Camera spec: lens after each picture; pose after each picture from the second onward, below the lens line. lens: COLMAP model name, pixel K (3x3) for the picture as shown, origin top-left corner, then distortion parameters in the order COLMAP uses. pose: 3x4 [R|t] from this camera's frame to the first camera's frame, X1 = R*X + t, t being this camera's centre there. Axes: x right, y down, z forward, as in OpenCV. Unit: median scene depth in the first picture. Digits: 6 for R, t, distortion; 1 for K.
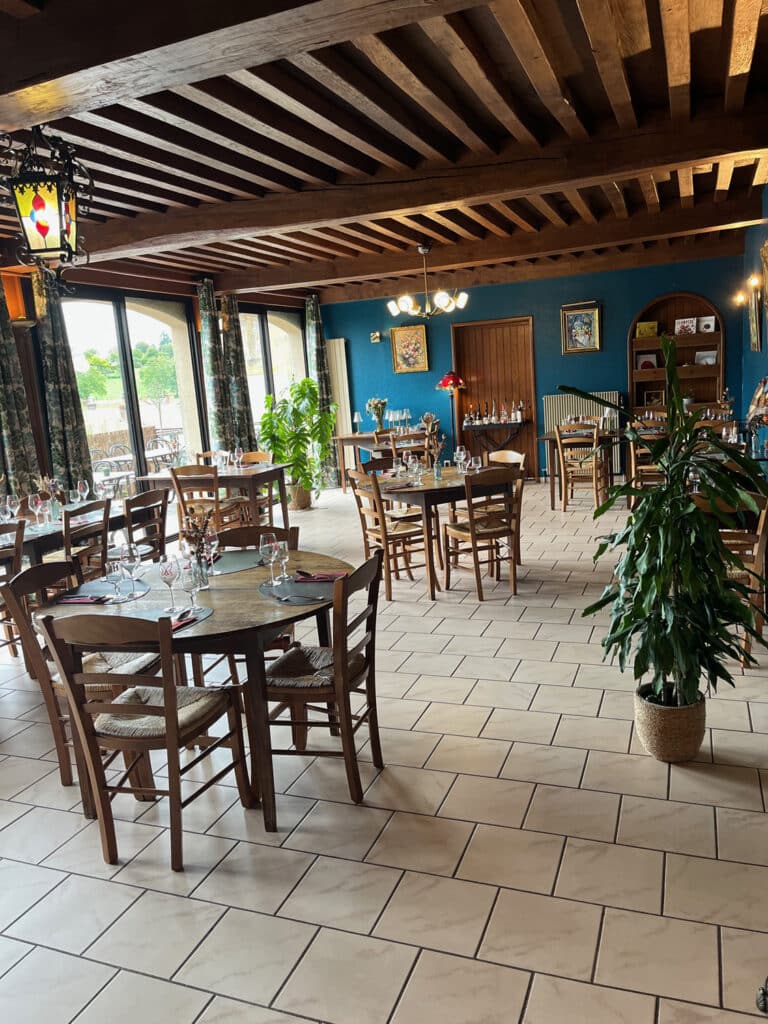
lens RADIAL K [[775.9, 0, 387.1], [0, 775.9, 516.8], [0, 0, 1]] dist [0.034951, -0.035703]
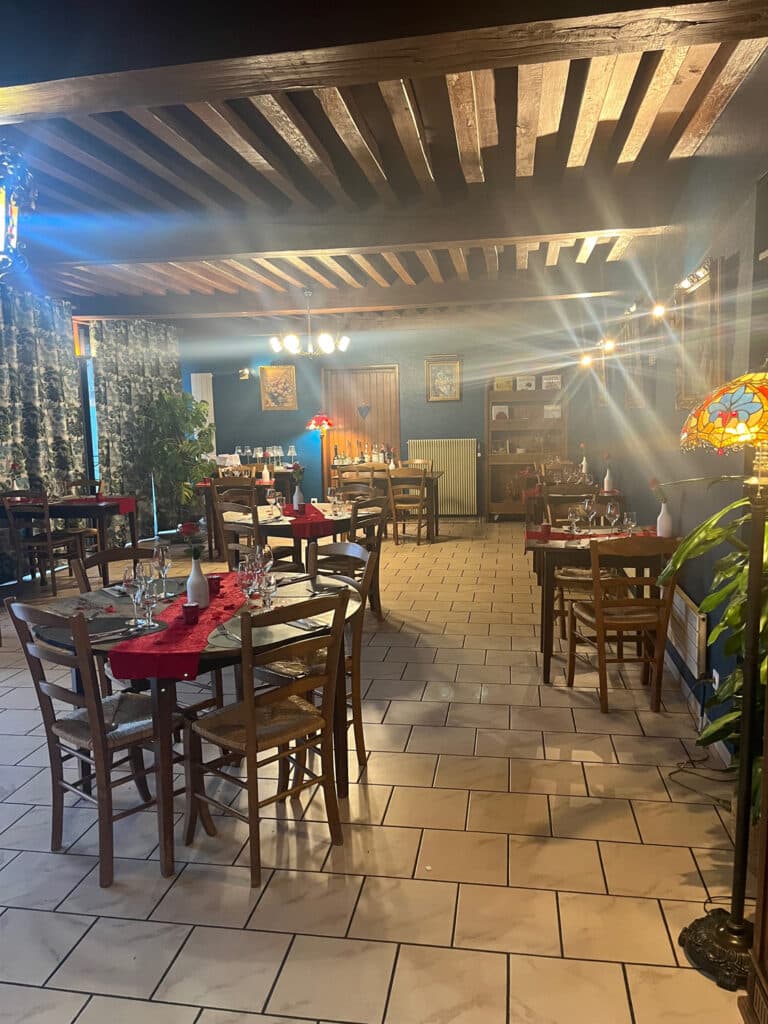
lens RADIAL K [[775.9, 0, 377.4], [0, 775.9, 519.8], [0, 0, 1]] dist [0.034951, -0.035703]
pose [[0.977502, 0.023558, 0.209608, -0.141328], [-0.011722, 0.998275, -0.057533, 0.033411], [-0.210601, 0.053781, 0.976091, -0.022985]]
